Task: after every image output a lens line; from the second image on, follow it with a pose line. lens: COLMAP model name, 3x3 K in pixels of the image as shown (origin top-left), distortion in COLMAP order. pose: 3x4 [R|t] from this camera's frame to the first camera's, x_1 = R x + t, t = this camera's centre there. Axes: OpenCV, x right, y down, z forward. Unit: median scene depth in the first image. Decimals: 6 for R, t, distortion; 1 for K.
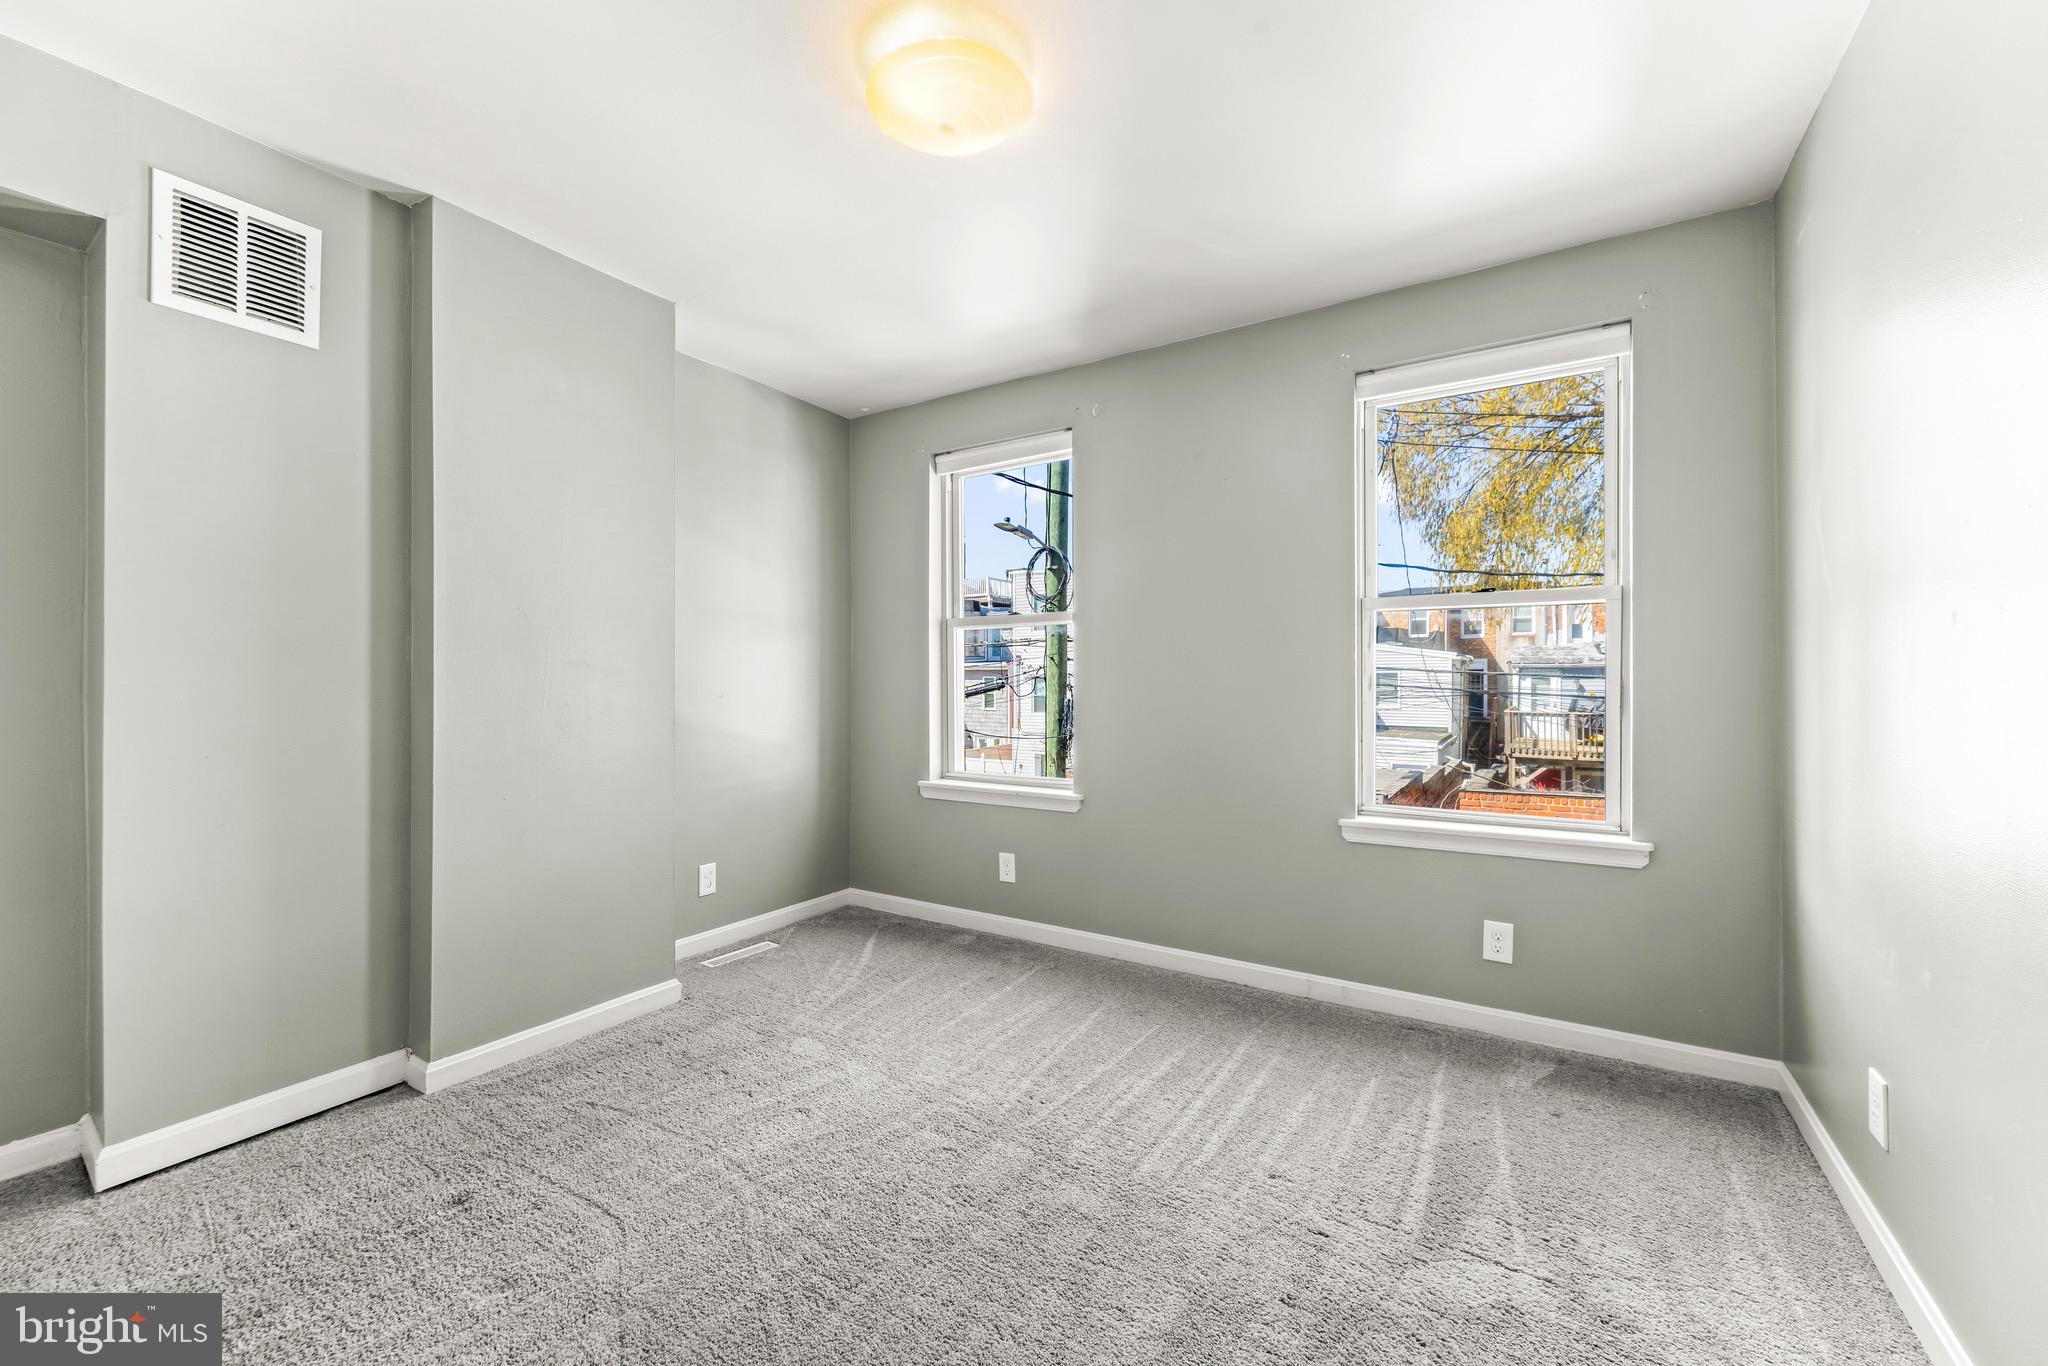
lens RADIAL K [[815.9, 0, 1018.8], [0, 815.9, 679.8], [0, 0, 1]] dist [-0.002816, 0.000389]
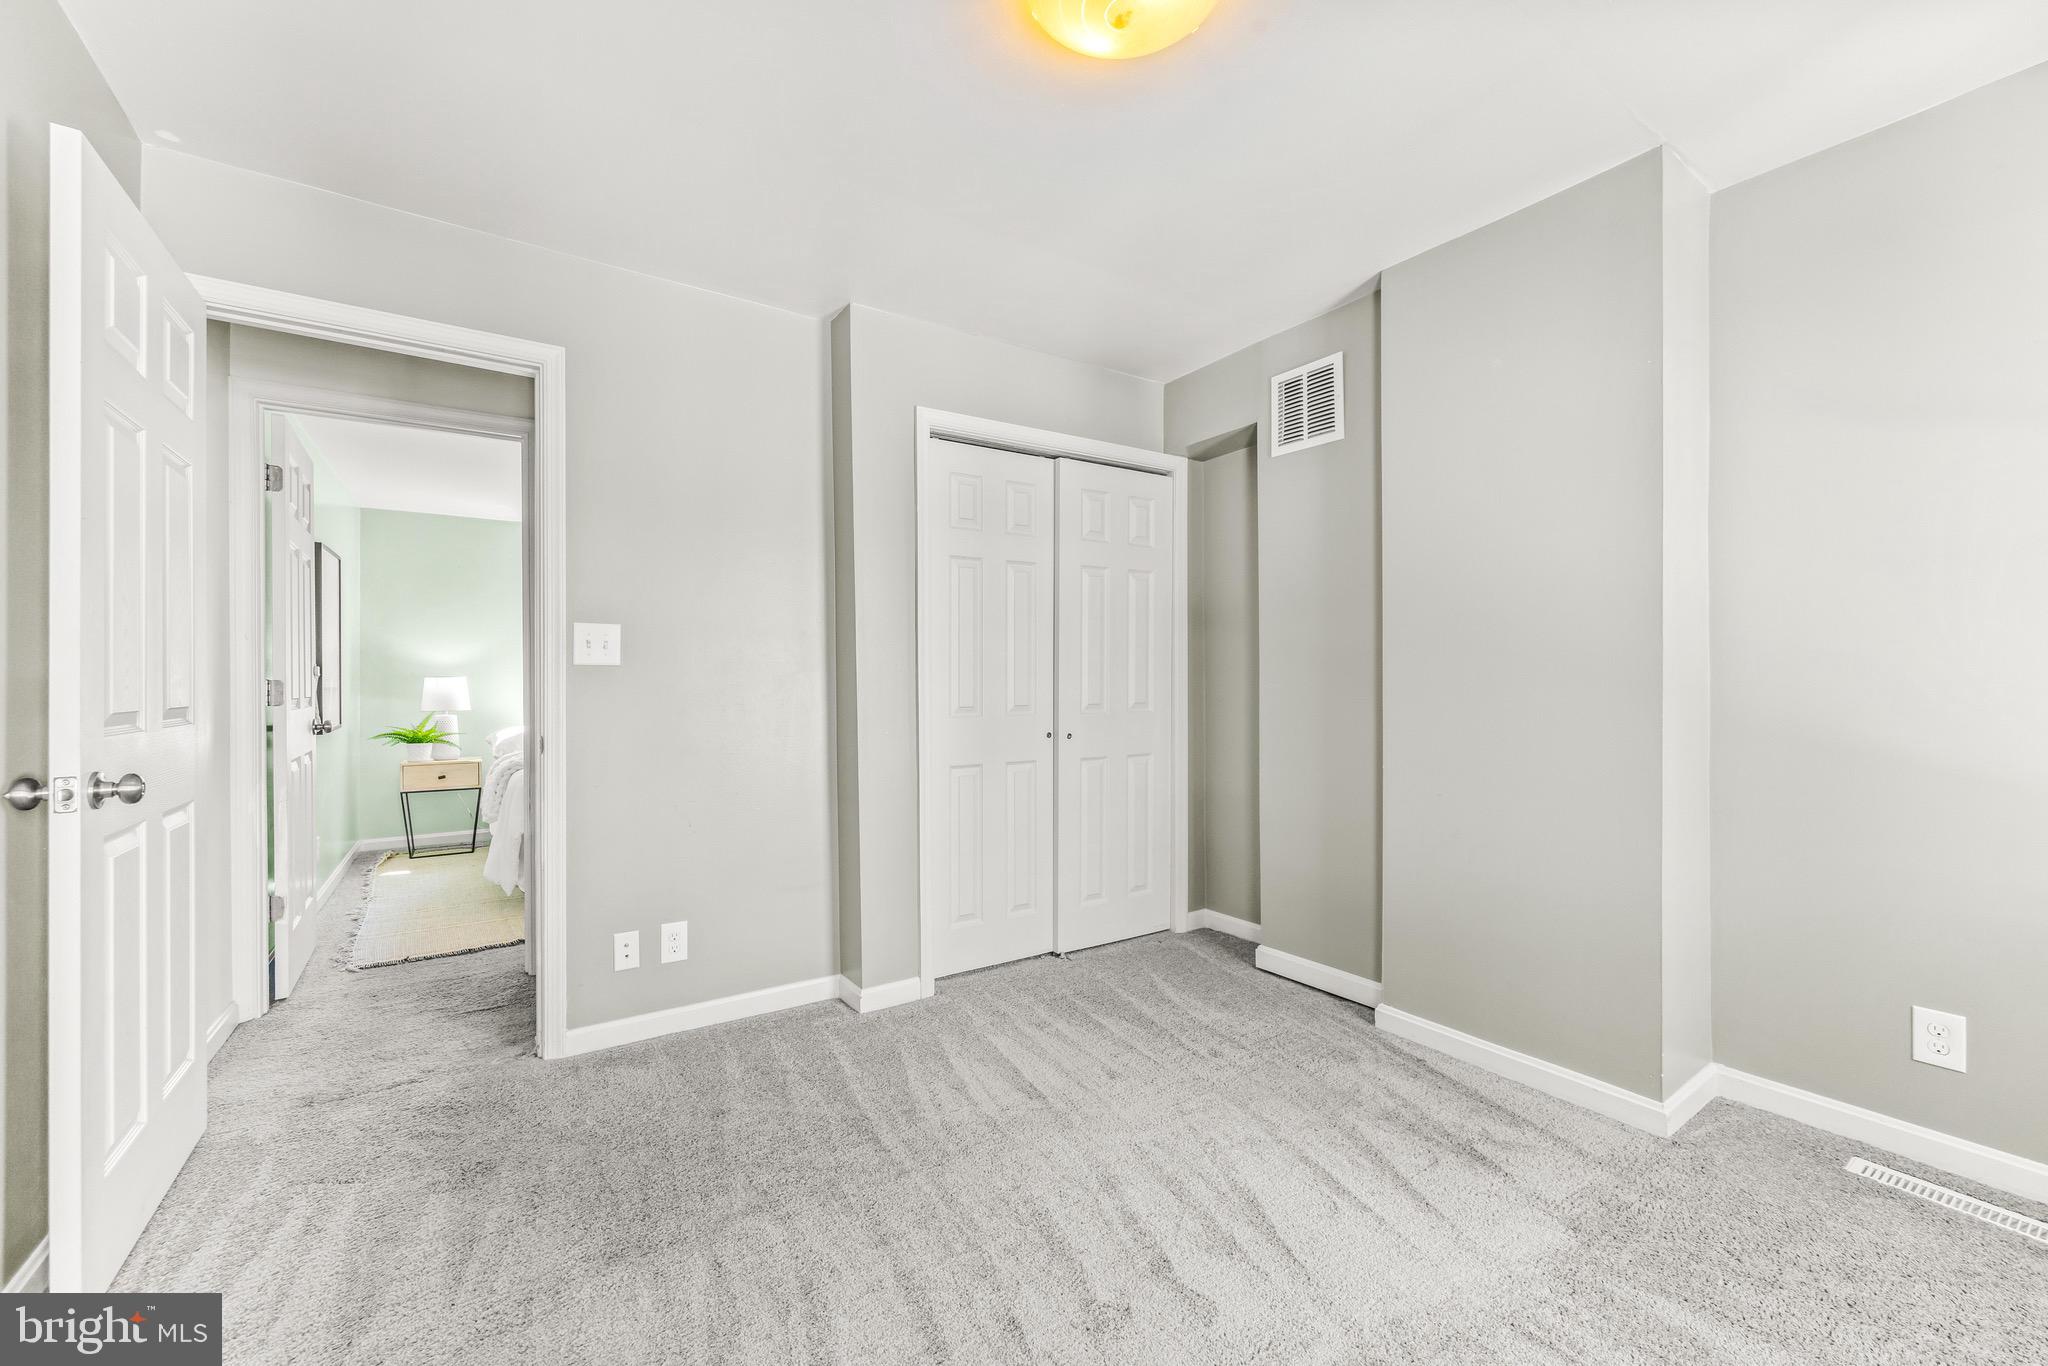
lens RADIAL K [[815.9, 0, 1021.8], [0, 815.9, 681.9], [0, 0, 1]] dist [-0.002816, 0.000389]
pose [[-0.404732, -0.002710, -0.914431, 0.629346], [-0.000453, 0.999996, -0.002763, 0.007183], [0.914435, -0.000704, -0.404732, 1.096586]]
